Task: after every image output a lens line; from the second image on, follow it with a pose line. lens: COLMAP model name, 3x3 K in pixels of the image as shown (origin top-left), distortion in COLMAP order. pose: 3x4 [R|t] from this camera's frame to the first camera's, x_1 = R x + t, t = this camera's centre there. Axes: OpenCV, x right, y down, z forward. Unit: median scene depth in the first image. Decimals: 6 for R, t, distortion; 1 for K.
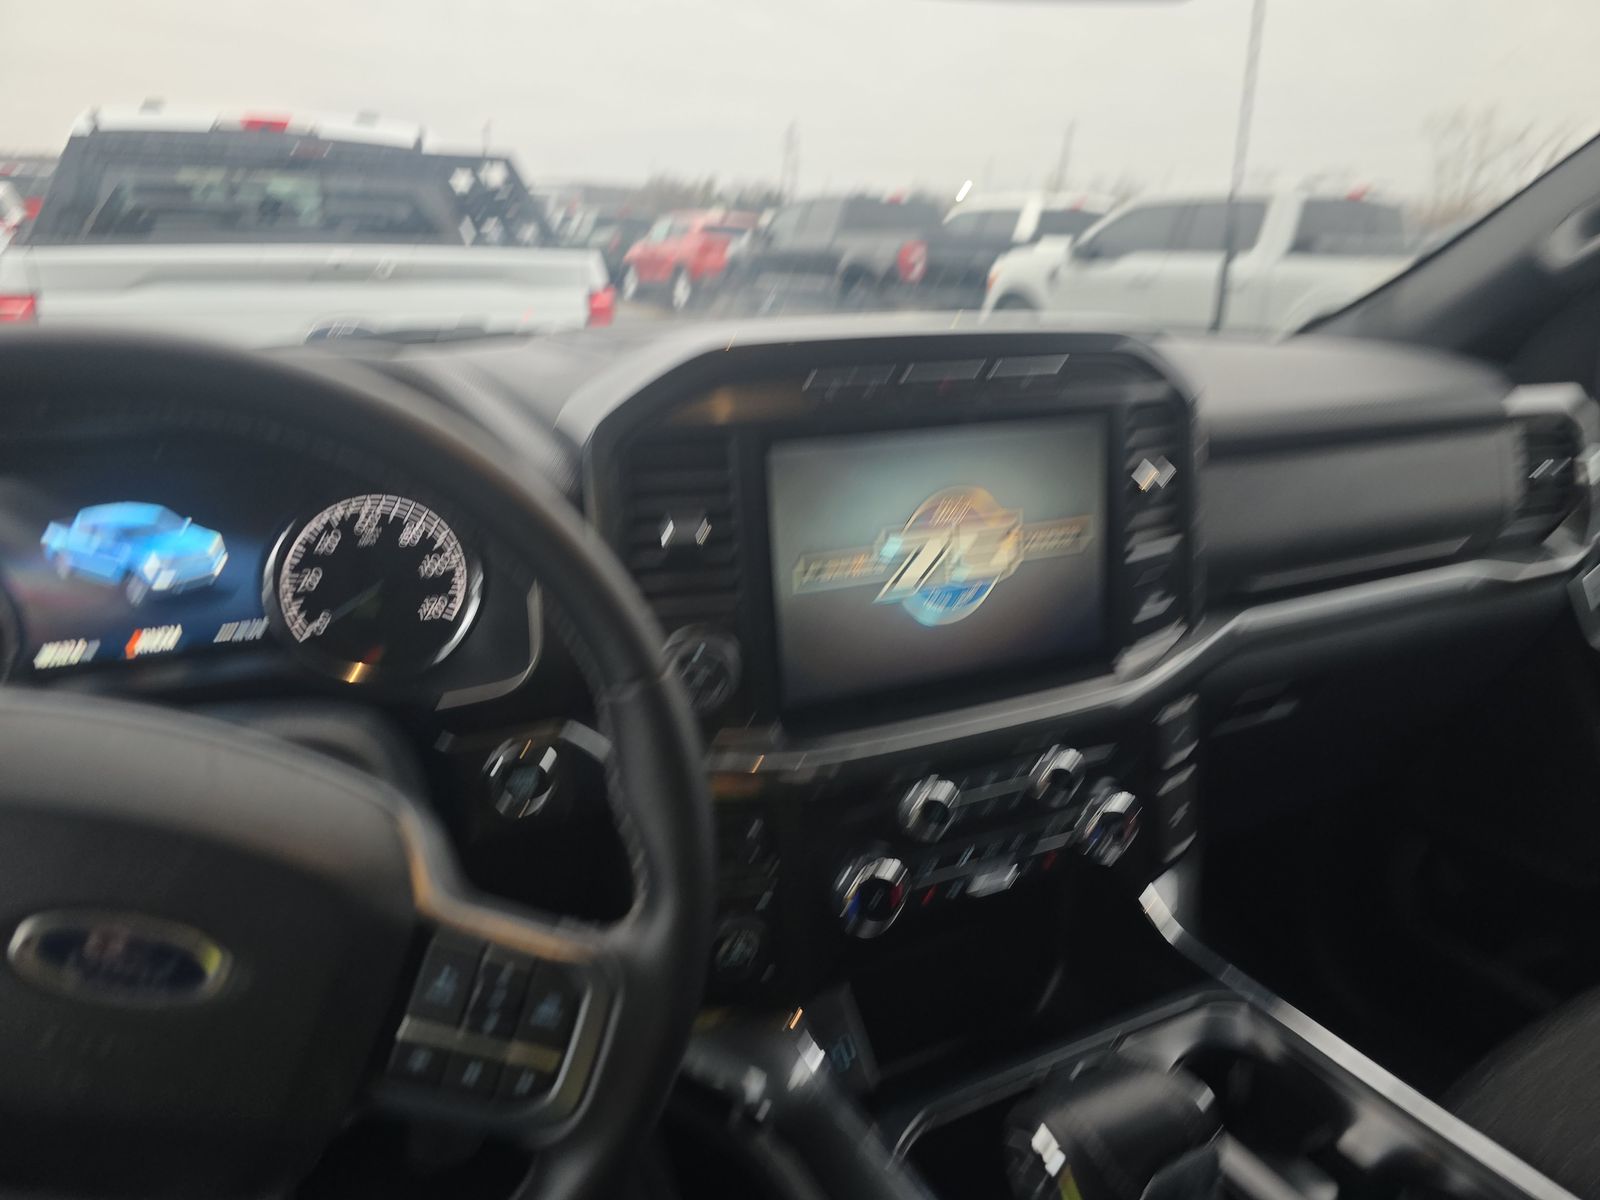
lens RADIAL K [[1097.5, 0, 805.0], [0, 1097.5, 604.6], [0, 0, 1]] dist [0.033485, -0.018924]
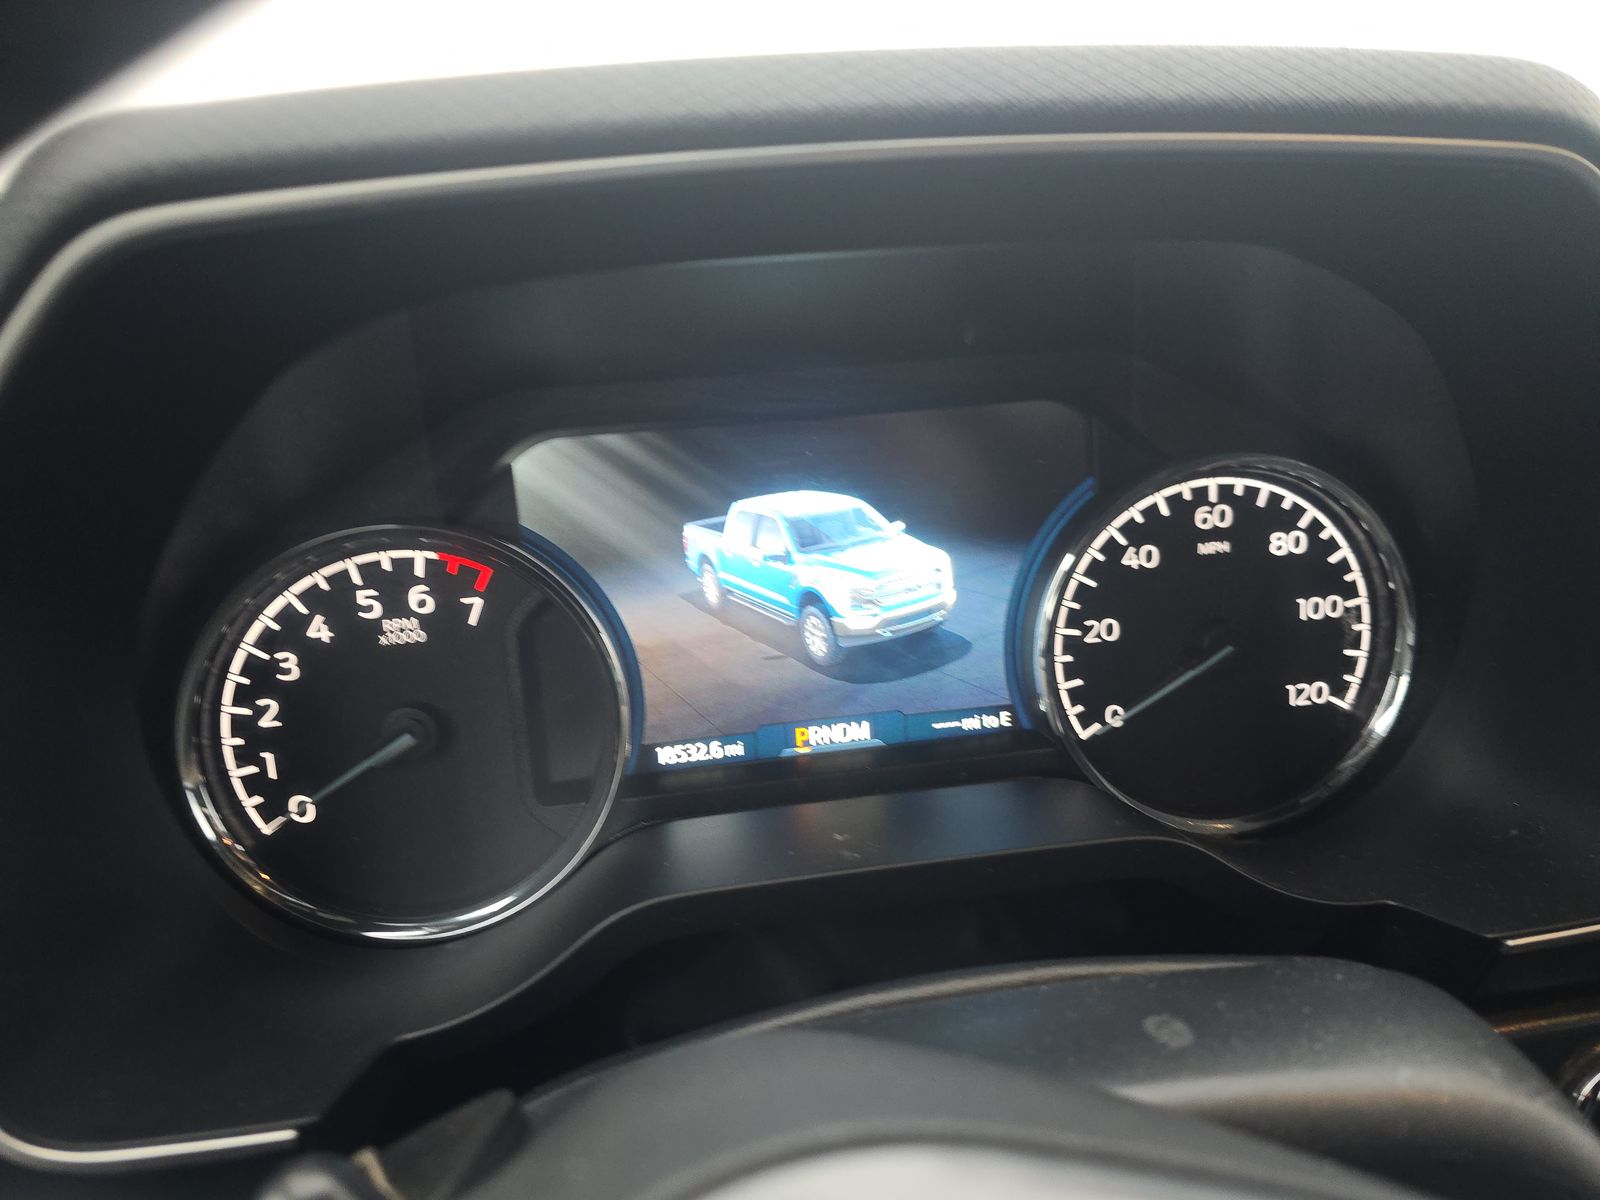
lens RADIAL K [[1097.5, 0, 795.3], [0, 1097.5, 598.4], [0, 0, 1]] dist [0.033485, -0.018924]
pose [[0.922100, 0.017092, -0.386575, -0.378768], [-0.037023, 0.998338, -0.044173, -0.008581], [0.385177, 0.055044, 0.921200, 0.466097]]
